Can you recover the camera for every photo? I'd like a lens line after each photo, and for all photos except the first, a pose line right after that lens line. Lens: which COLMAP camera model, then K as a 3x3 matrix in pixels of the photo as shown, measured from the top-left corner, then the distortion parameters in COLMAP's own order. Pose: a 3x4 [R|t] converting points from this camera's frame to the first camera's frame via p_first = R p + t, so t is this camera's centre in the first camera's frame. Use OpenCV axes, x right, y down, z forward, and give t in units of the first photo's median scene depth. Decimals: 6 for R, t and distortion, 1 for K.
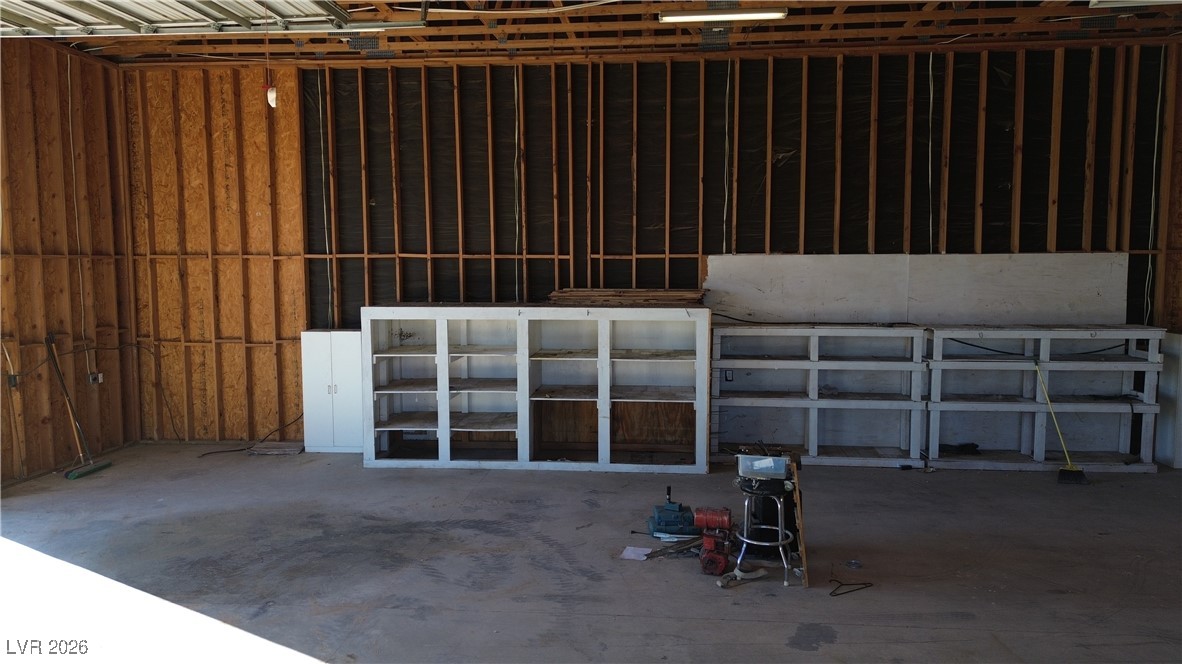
lens RADIAL K [[831.5, 0, 593.7], [0, 831.5, 330.9], [0, 0, 1]] dist [0.072386, -0.069693]
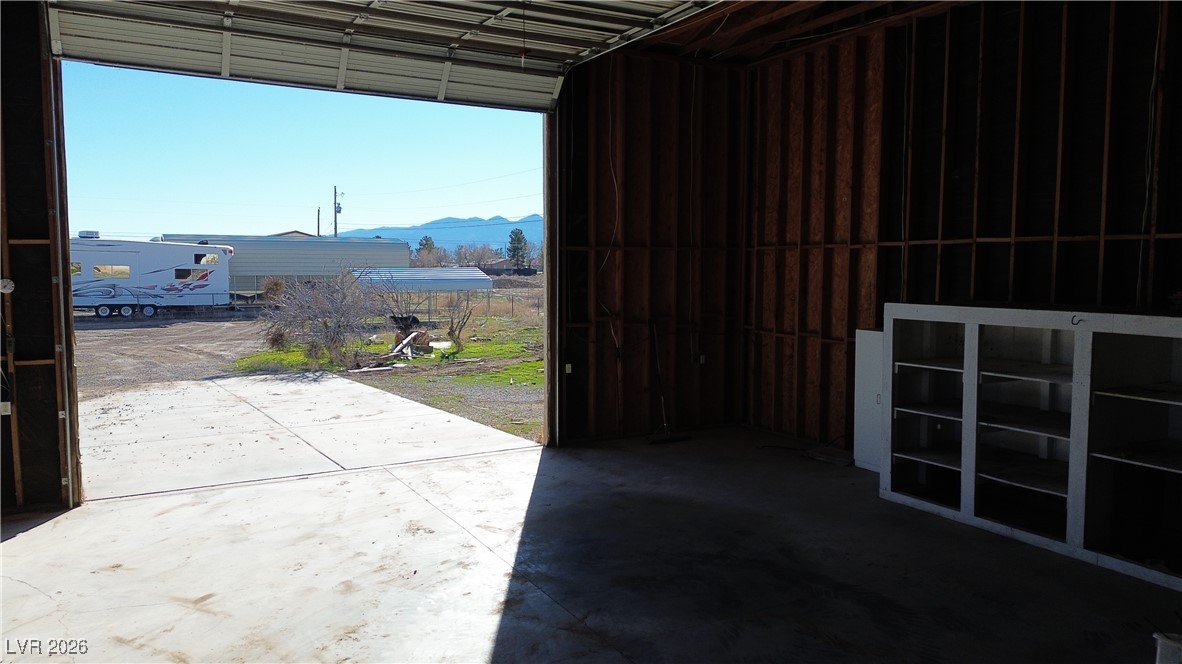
lens RADIAL K [[831.5, 0, 593.7], [0, 831.5, 330.9], [0, 0, 1]] dist [0.072386, -0.069693]
pose [[0.559483, 0.068341, -0.826020, 0.220413], [-0.069980, 0.996931, 0.035082, -0.008839], [0.825882, 0.038177, 0.562549, 0.270621]]
